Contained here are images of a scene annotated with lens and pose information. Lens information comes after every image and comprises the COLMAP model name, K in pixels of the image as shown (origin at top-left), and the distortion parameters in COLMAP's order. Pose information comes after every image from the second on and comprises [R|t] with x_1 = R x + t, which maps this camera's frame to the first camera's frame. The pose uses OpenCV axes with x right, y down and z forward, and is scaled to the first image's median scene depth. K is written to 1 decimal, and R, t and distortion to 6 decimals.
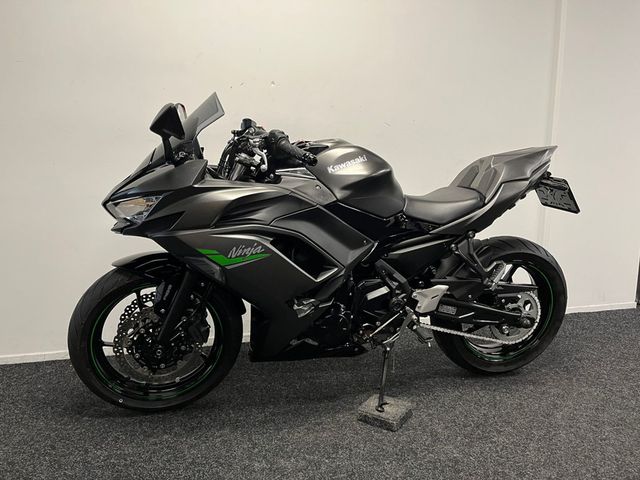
lens RADIAL K [[484.1, 0, 321.0], [0, 484.1, 237.7], [0, 0, 1]] dist [0.082408, -0.113135]
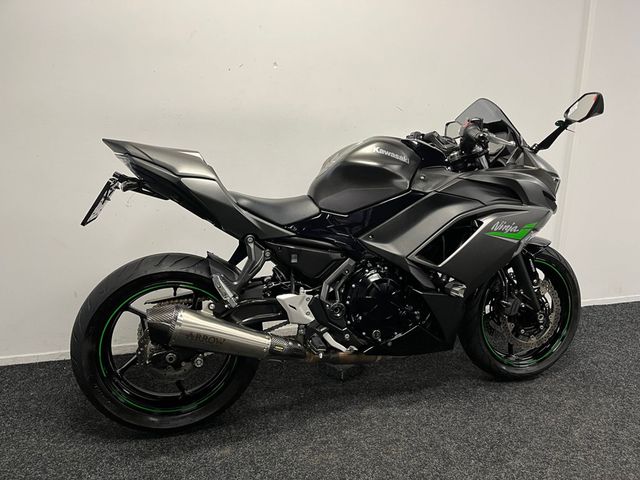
lens RADIAL K [[484.1, 0, 324.1], [0, 484.1, 240.5], [0, 0, 1]] dist [0.082408, -0.113135]
pose [[0.999984, 0.005701, -0.000426, -0.006772], [-0.005644, 0.996314, 0.085598, -0.089927], [0.000912, -0.085594, 0.996330, 0.084770]]
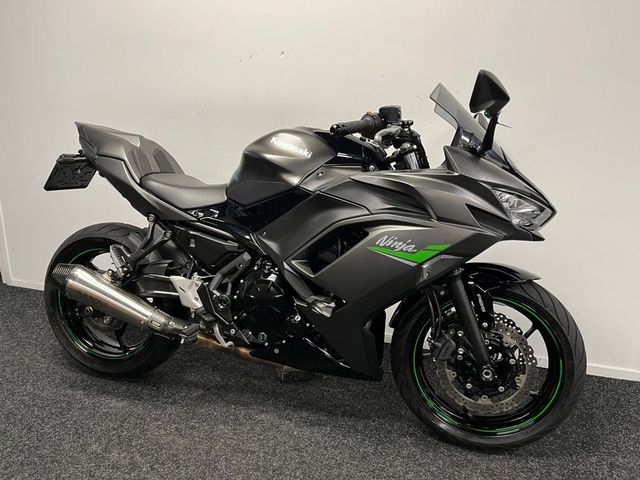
lens RADIAL K [[484.1, 0, 319.1], [0, 484.1, 242.1], [0, 0, 1]] dist [0.082408, -0.113135]
pose [[0.843846, 0.150413, -0.515072, 0.631715], [-0.098953, 0.987066, 0.126130, -0.122774], [0.527382, -0.055466, 0.847816, 0.328159]]
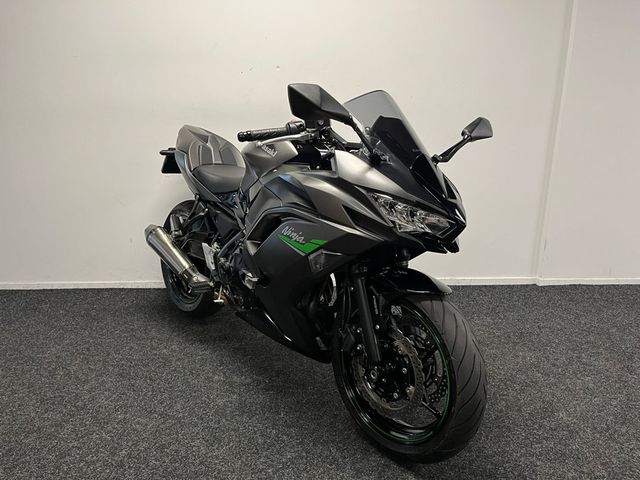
lens RADIAL K [[484.1, 0, 316.6], [0, 484.1, 238.1], [0, 0, 1]] dist [0.082408, -0.113135]
pose [[0.974233, 0.060679, -0.217228, 0.348397], [-0.035197, 0.992233, 0.119309, -0.077704], [0.222780, -0.108589, 0.968802, -0.177552]]
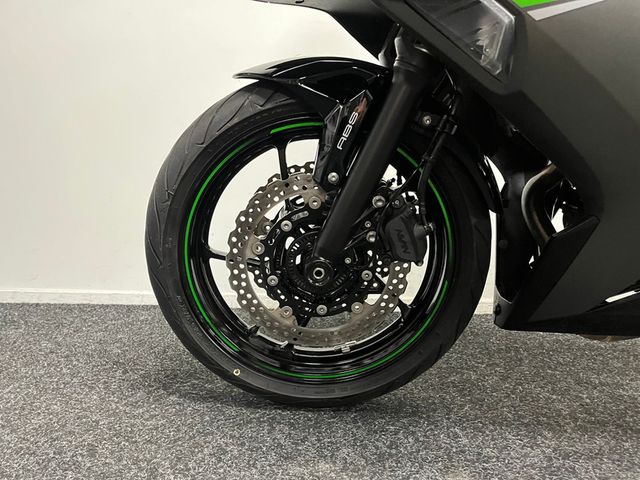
lens RADIAL K [[484.1, 0, 322.9], [0, 484.1, 241.8], [0, 0, 1]] dist [0.082408, -0.113135]
pose [[0.963266, 0.057607, -0.262297, -0.200420], [-0.060049, 0.998195, -0.001300, 0.193383], [0.261748, 0.017003, 0.964986, 0.539214]]
